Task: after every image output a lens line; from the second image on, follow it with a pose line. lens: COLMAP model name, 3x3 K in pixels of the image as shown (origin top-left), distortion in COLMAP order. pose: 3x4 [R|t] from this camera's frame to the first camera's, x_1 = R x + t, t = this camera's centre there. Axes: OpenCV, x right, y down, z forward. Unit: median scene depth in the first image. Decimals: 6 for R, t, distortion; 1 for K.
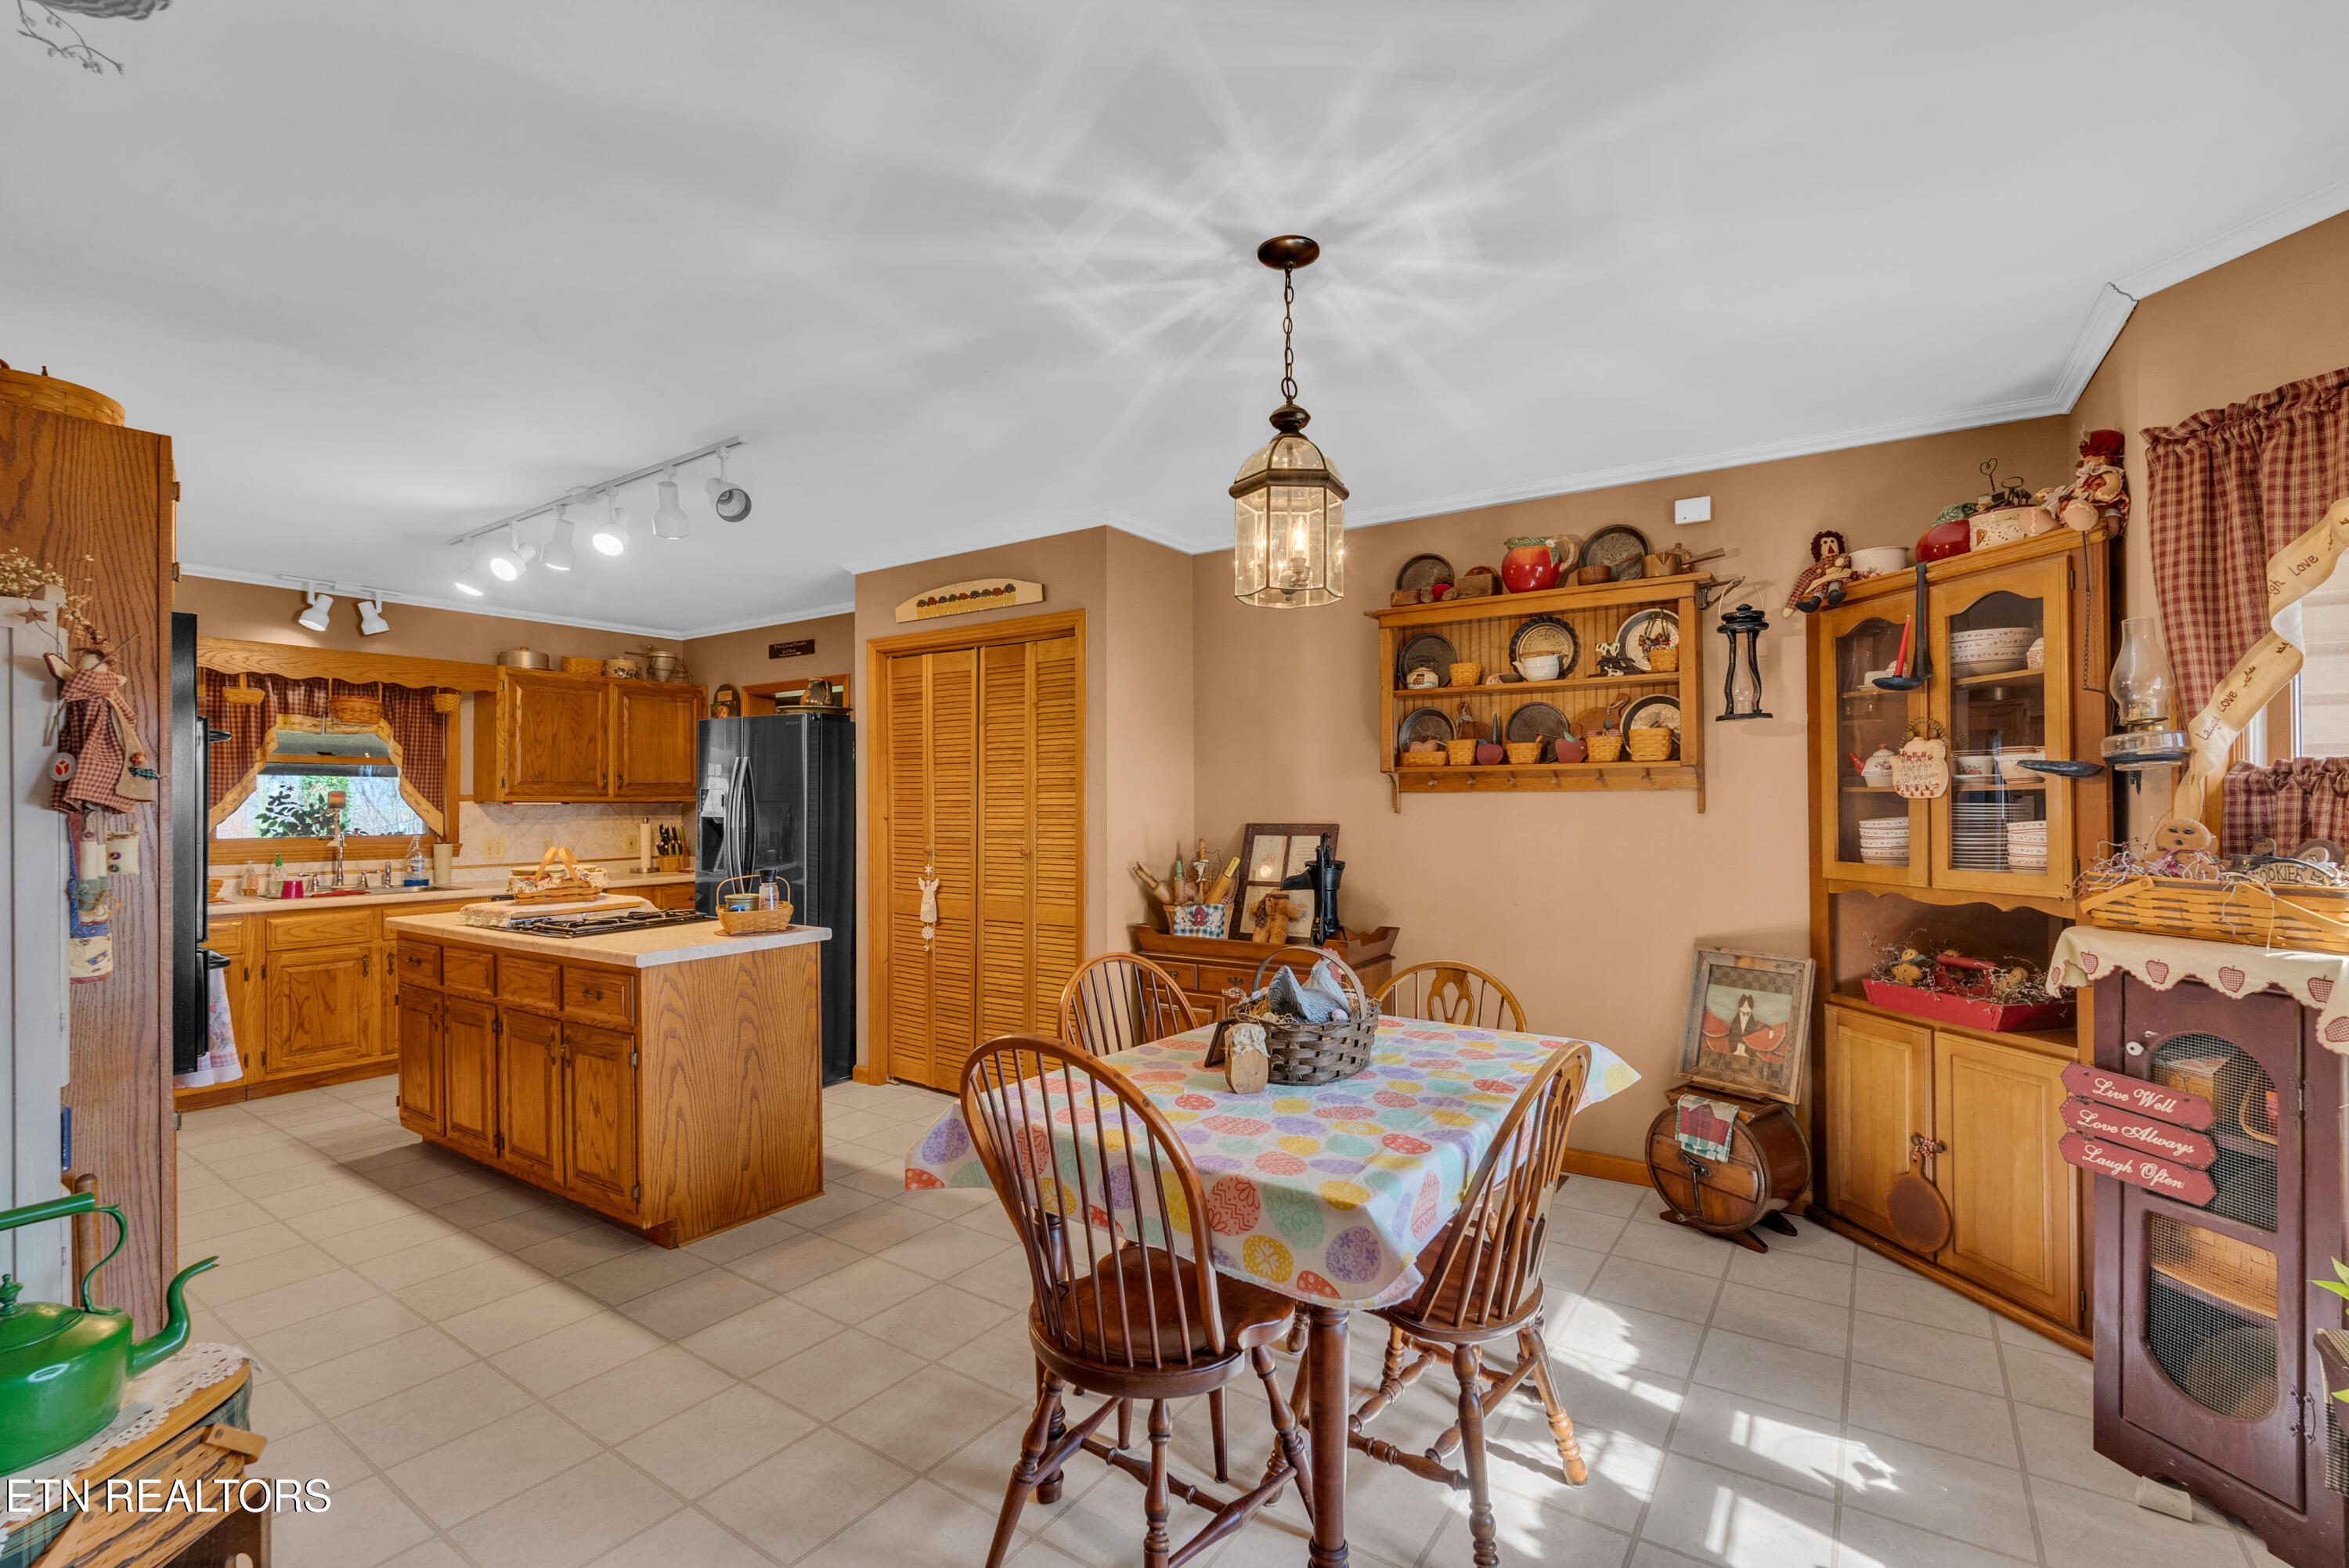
lens RADIAL K [[1029.0, 0, 1188.0], [0, 1029.0, 794.5], [0, 0, 1]] dist [-0.005250, -0.001043]
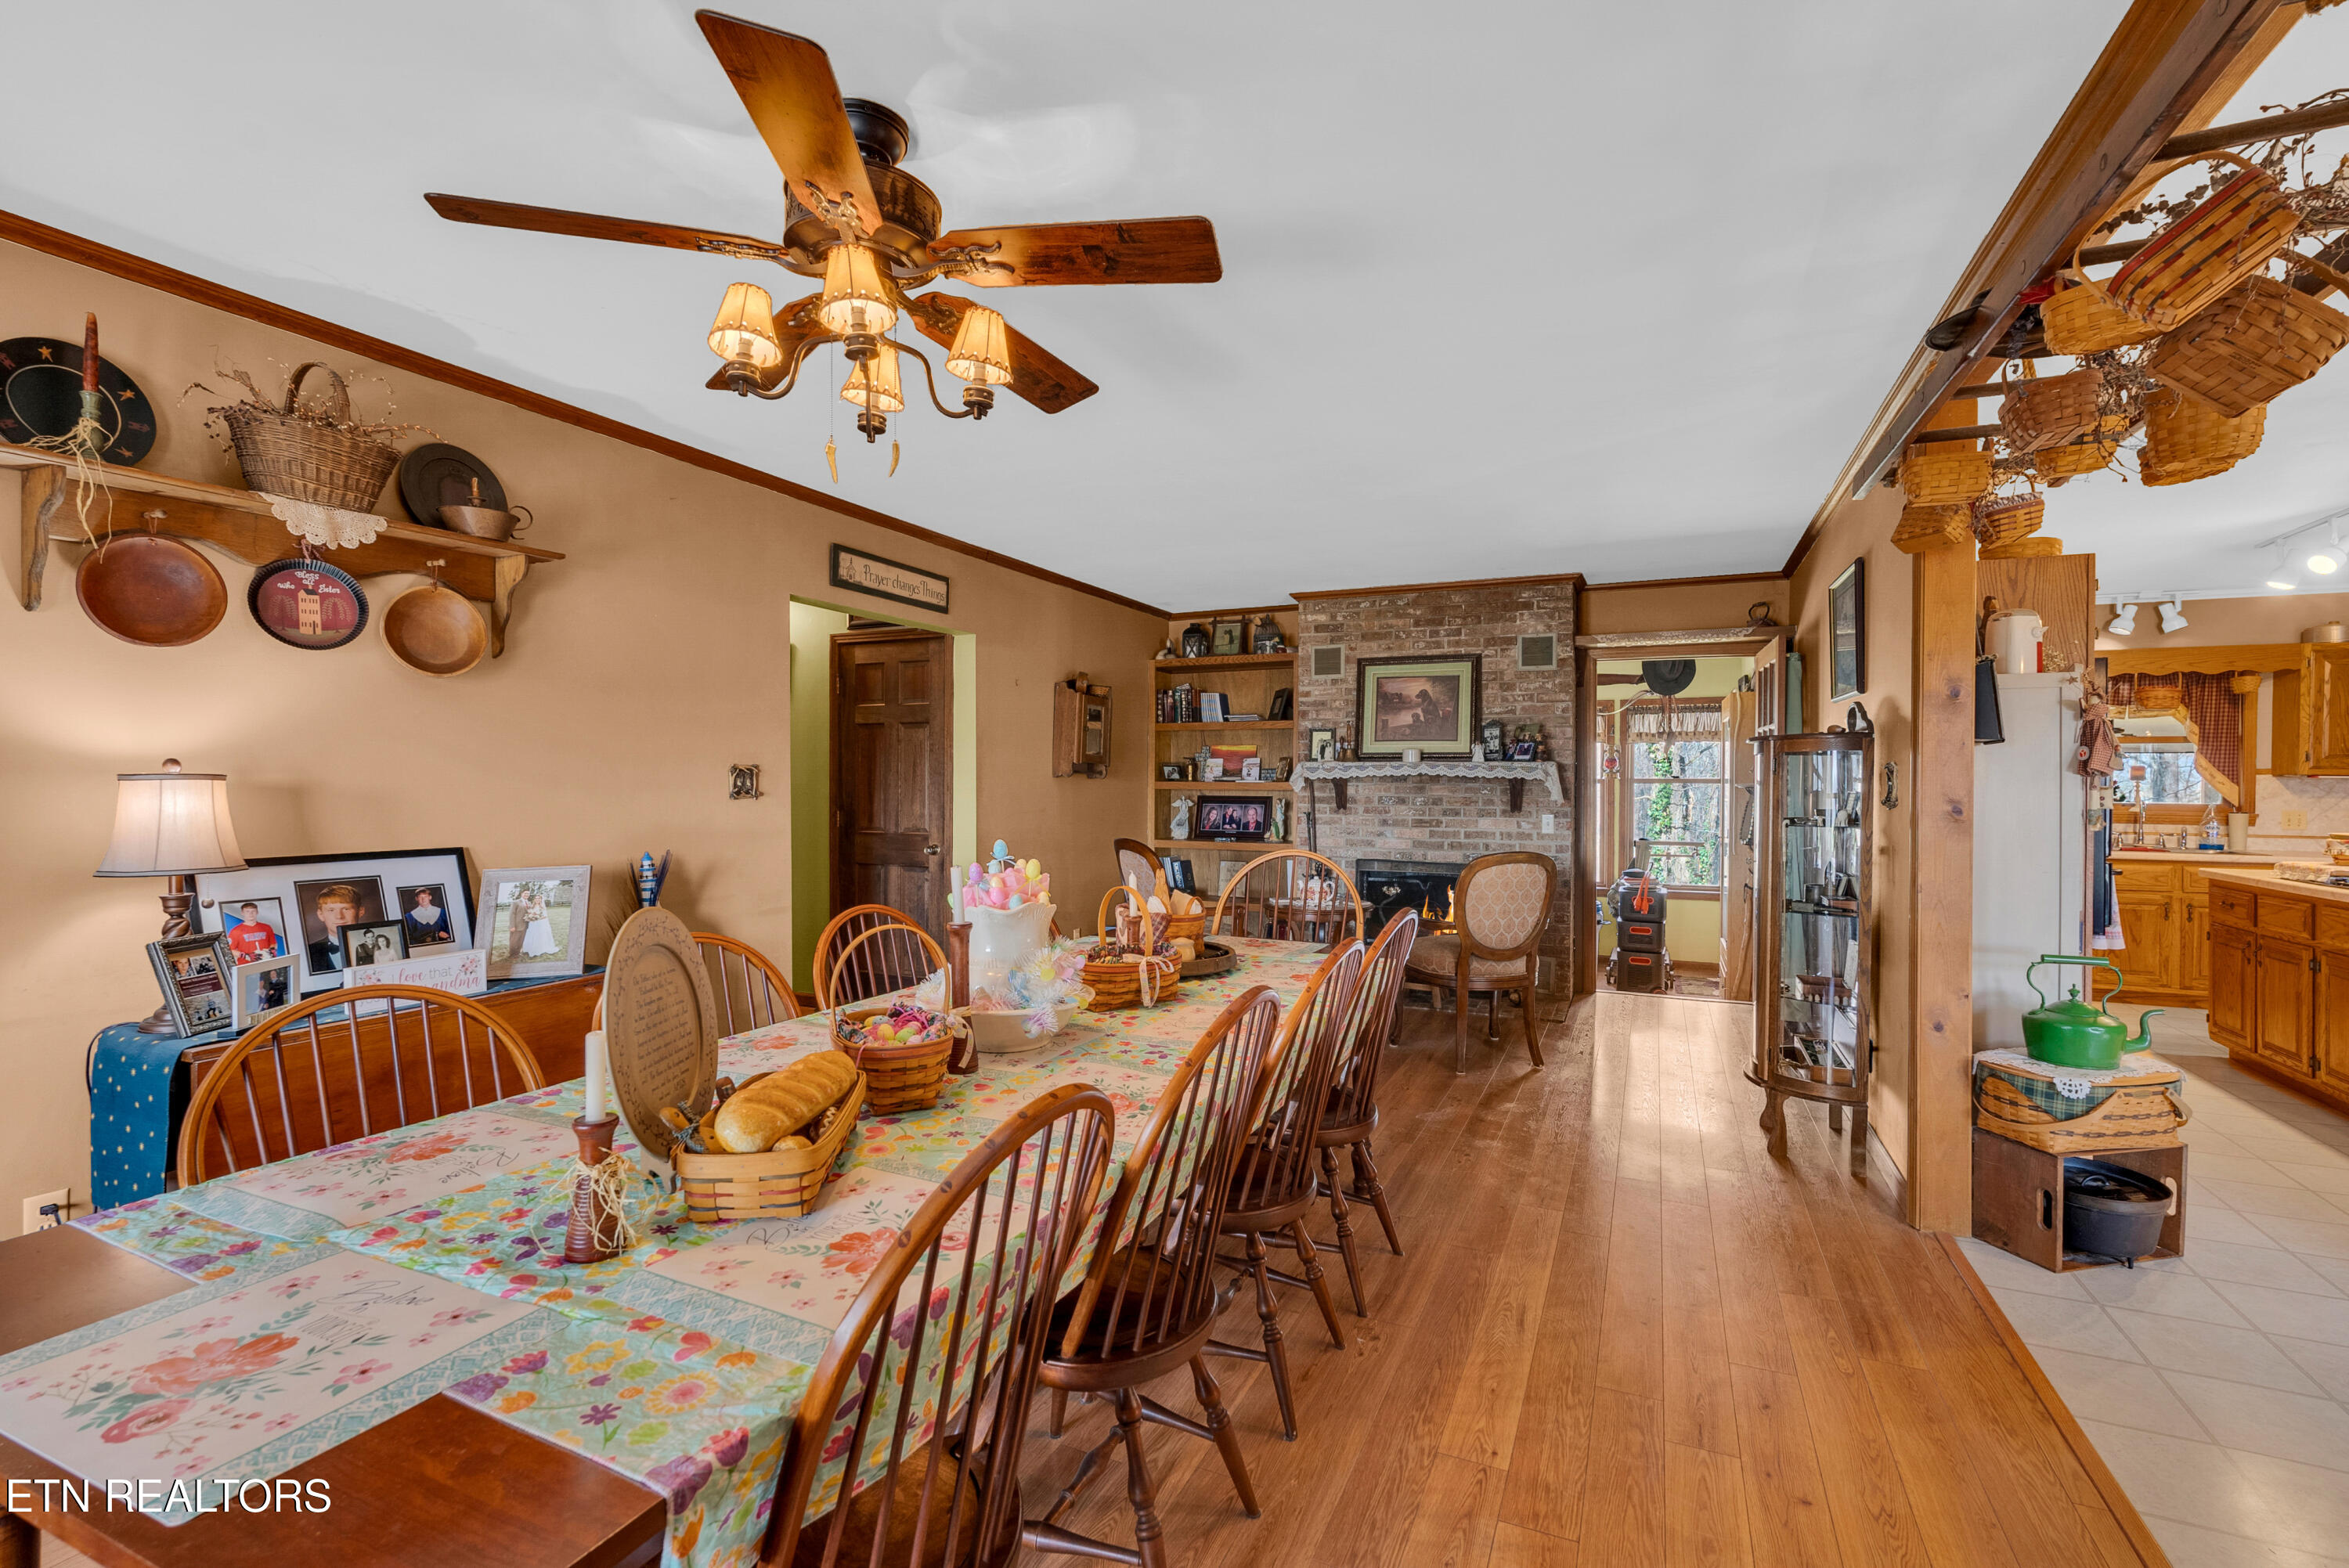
lens RADIAL K [[1029.0, 0, 1185.4], [0, 1029.0, 787.3], [0, 0, 1]] dist [-0.005250, -0.001043]
pose [[0.166969, 0.014934, -0.985849, 0.180475], [0.001390, 0.999881, 0.015382, 0.002149], [0.985961, -0.003938, 0.166929, -0.326364]]
